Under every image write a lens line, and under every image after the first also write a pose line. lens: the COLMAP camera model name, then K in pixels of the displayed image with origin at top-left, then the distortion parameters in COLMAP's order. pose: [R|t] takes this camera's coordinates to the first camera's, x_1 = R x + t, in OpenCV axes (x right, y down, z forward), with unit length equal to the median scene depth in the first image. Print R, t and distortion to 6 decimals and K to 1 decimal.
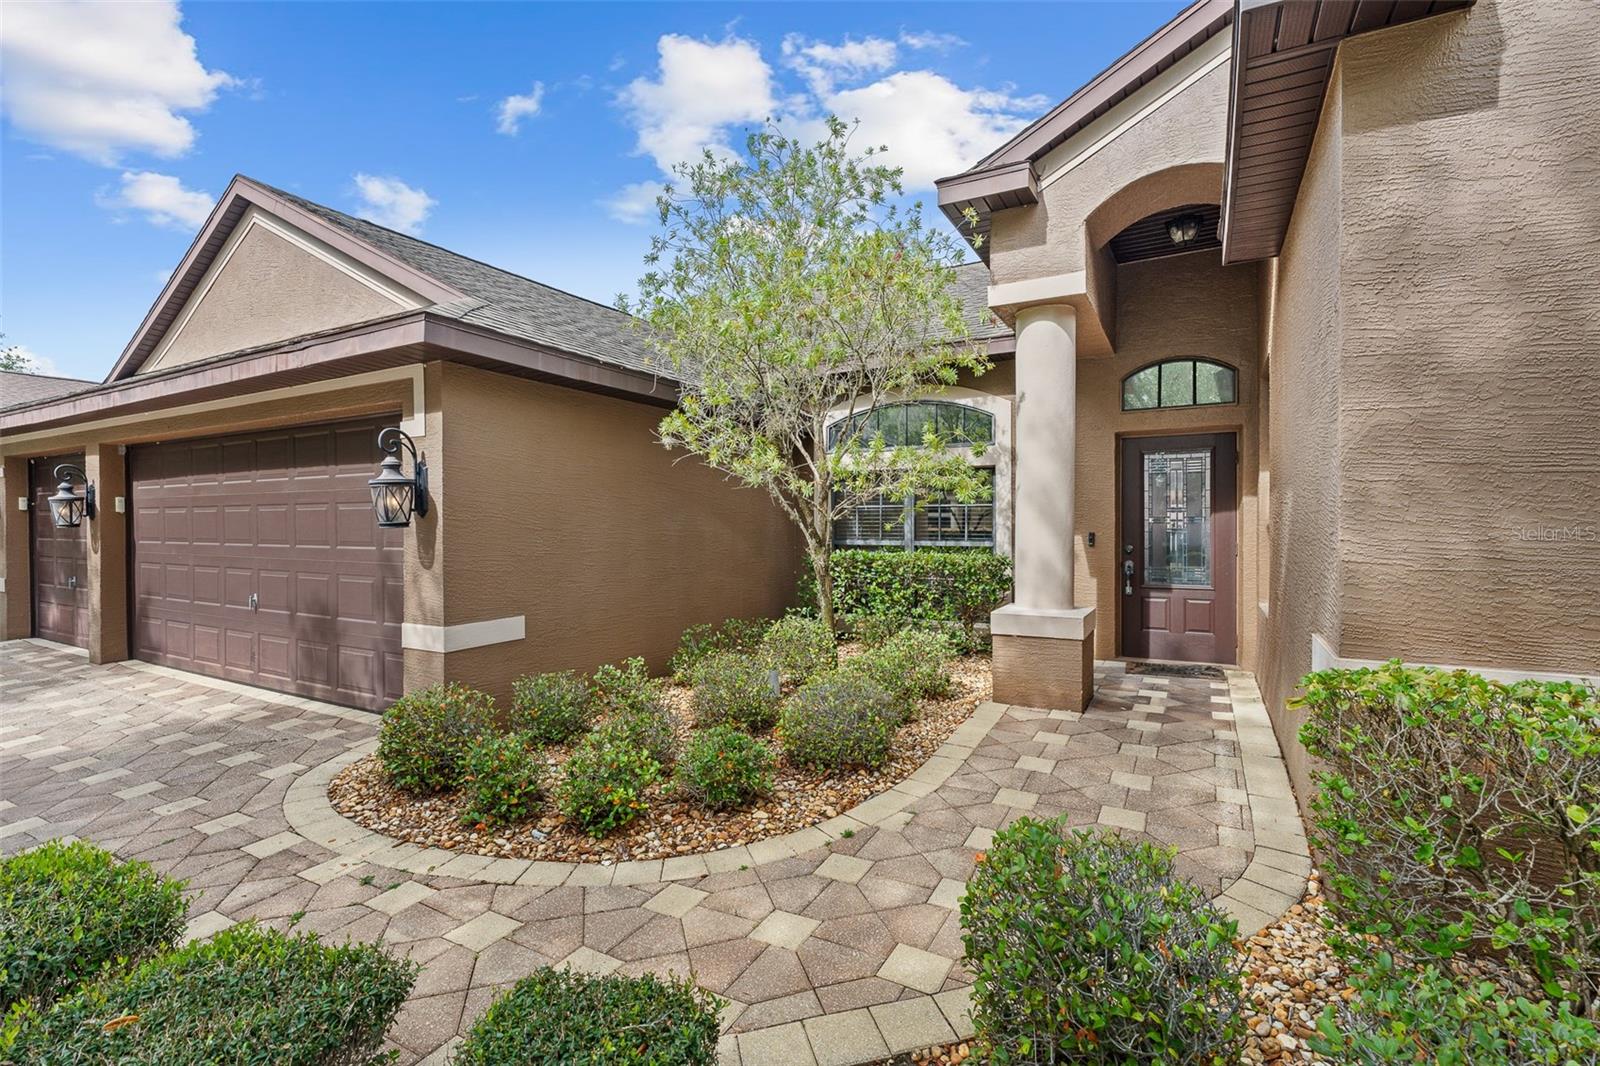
lens RADIAL K [[726.4, 0, 801.4], [0, 726.4, 528.5], [0, 0, 1]] dist [-0.002991, -0.000034]
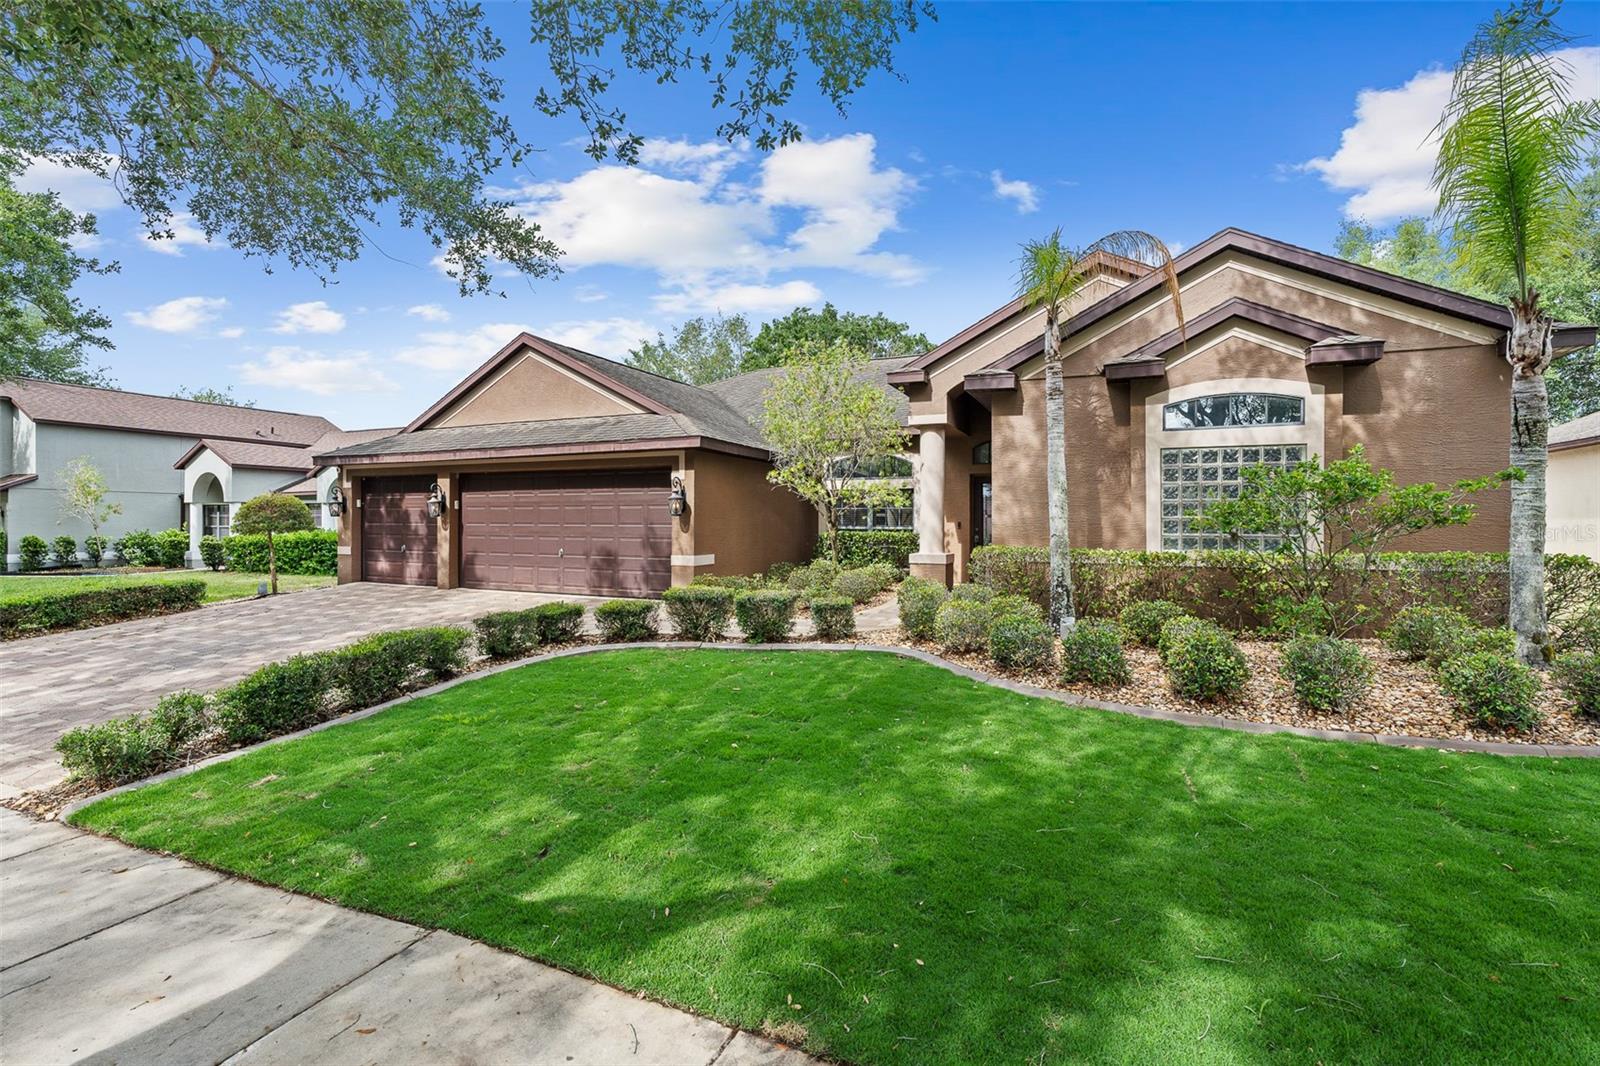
lens RADIAL K [[724.2, 0, 800.0], [0, 724.2, 519.2], [0, 0, 1]] dist [-0.009514, 0.000437]
pose [[0.996376, 0.005696, 0.084870, -0.230783], [-0.004613, 0.999906, -0.012949, 0.026937], [-0.084935, 0.012510, 0.996308, -1.037927]]
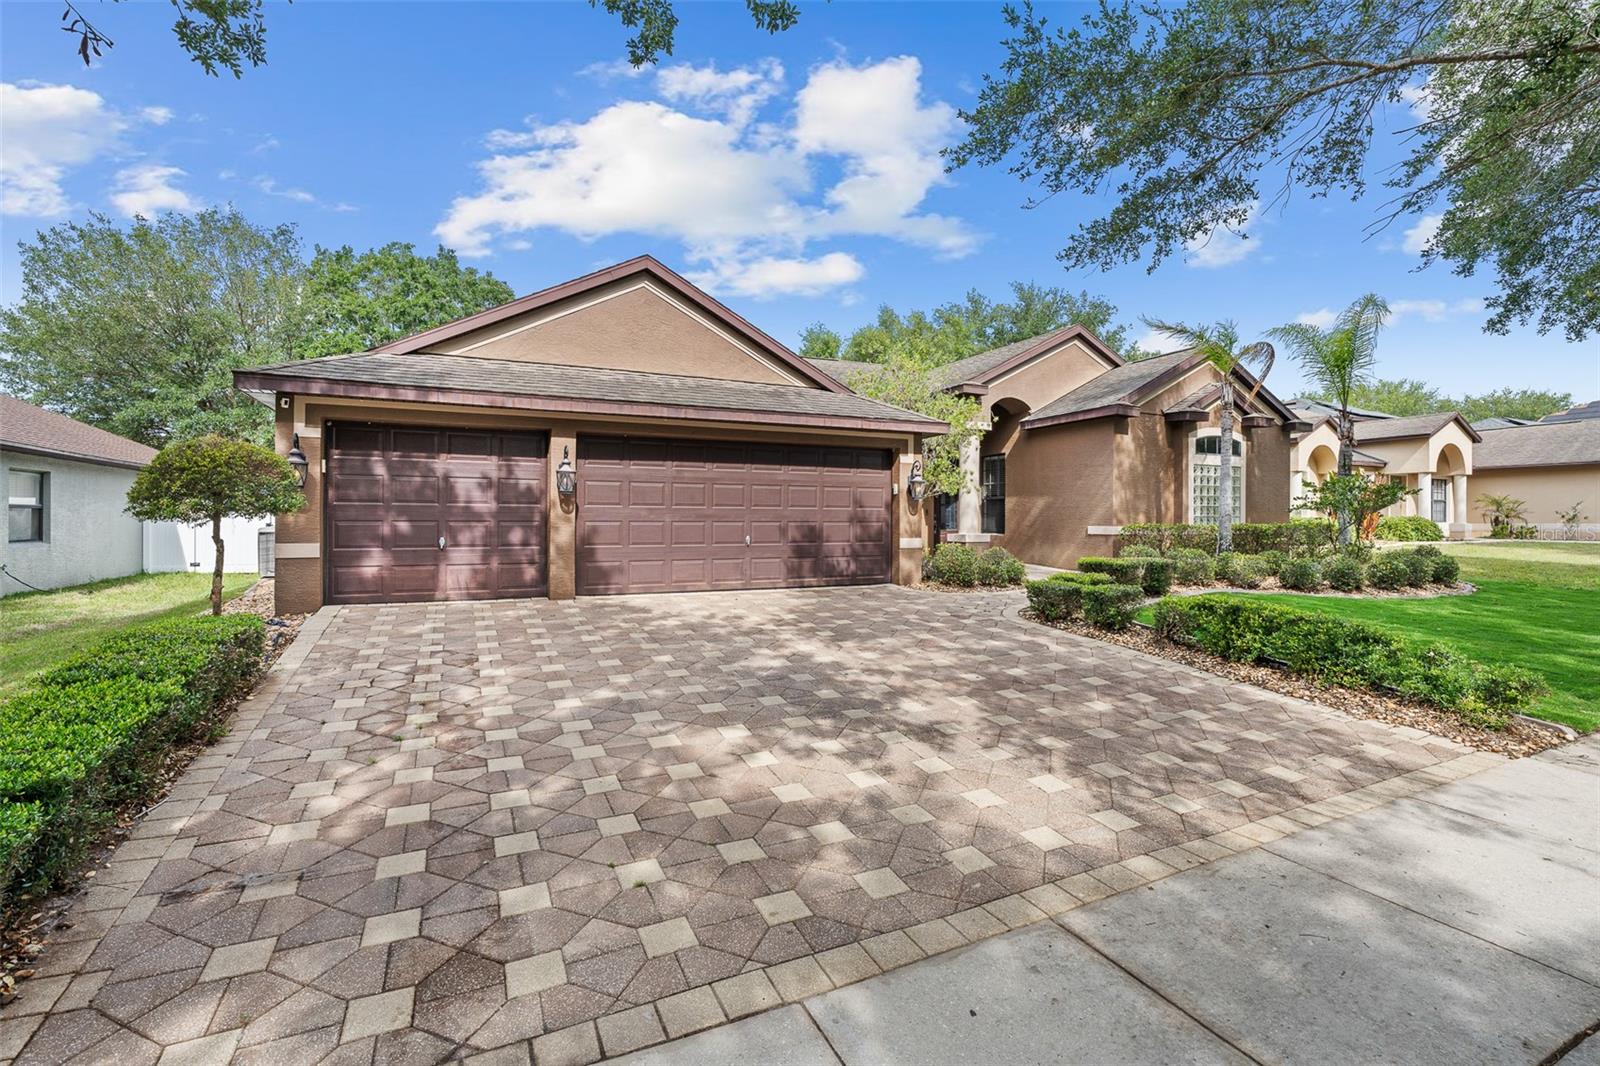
lens RADIAL K [[739.3, 0, 805.1], [0, 739.3, 520.5], [0, 0, 1]] dist [-0.001002, 0.000075]
pose [[0.576839, 0.001060, 0.816857, -1.971468], [-0.000383, 0.999999, -0.001028, 0.052525], [-0.816858, 0.000280, 0.576839, -0.130680]]
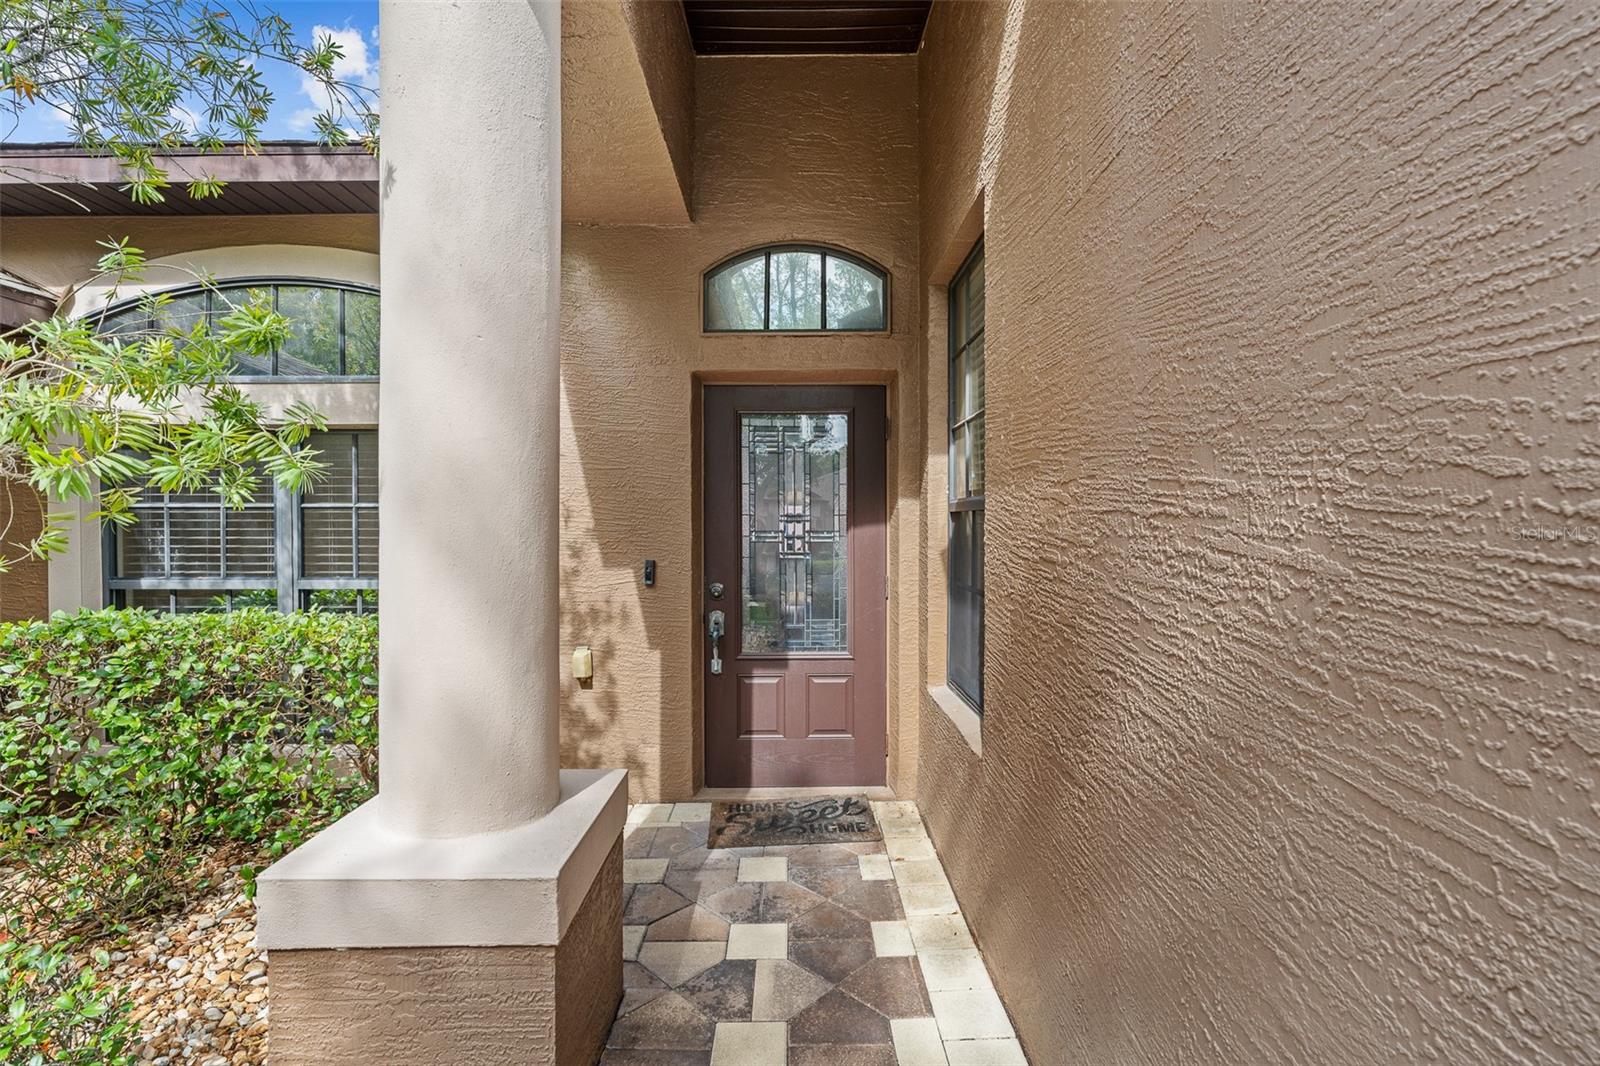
lens RADIAL K [[739.3, 0, 805.1], [0, 739.3, 520.5], [0, 0, 1]] dist [-0.001002, 0.000075]
pose [[0.868154, 0.000988, 0.496293, 0.240892], [0.002253, 0.999980, -0.005933, -0.020761], [-0.496289, 0.006269, 0.868135, 0.500969]]
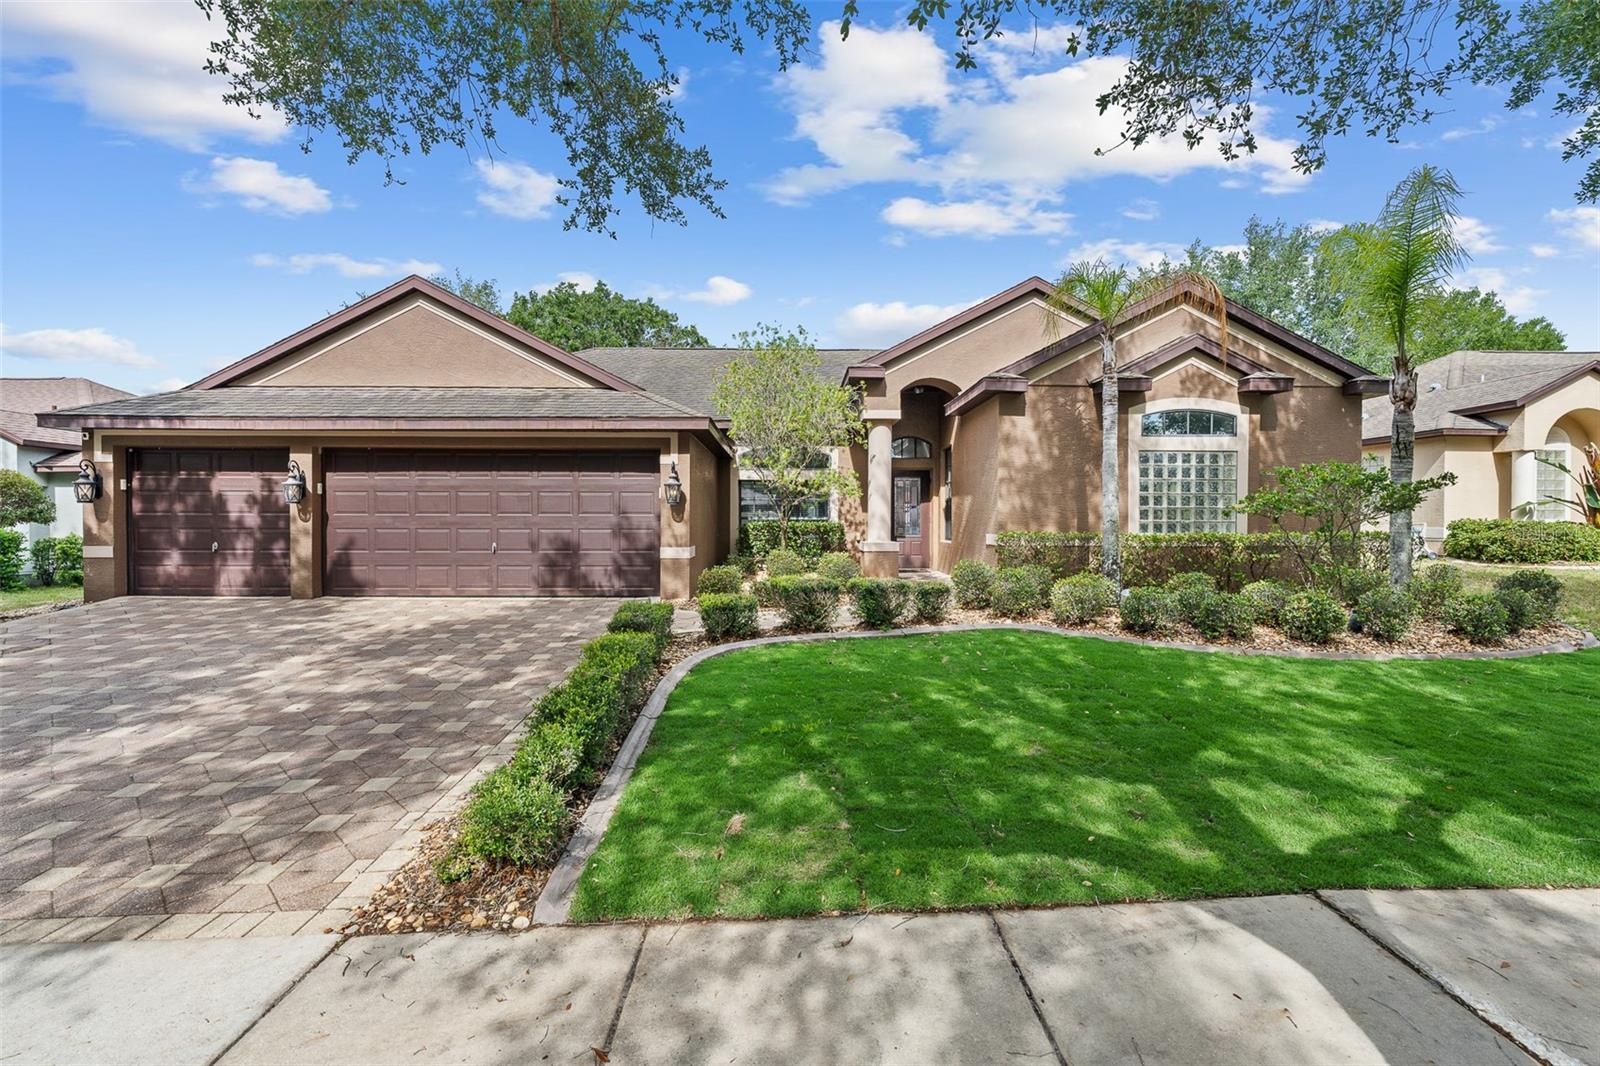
lens RADIAL K [[726.4, 0, 801.4], [0, 726.4, 528.5], [0, 0, 1]] dist [-0.002991, -0.000034]
pose [[0.864323, -0.003047, 0.502927, -0.918592], [0.000042, 0.999982, 0.005985, 0.042305], [-0.502936, -0.005152, 0.864308, -0.808401]]
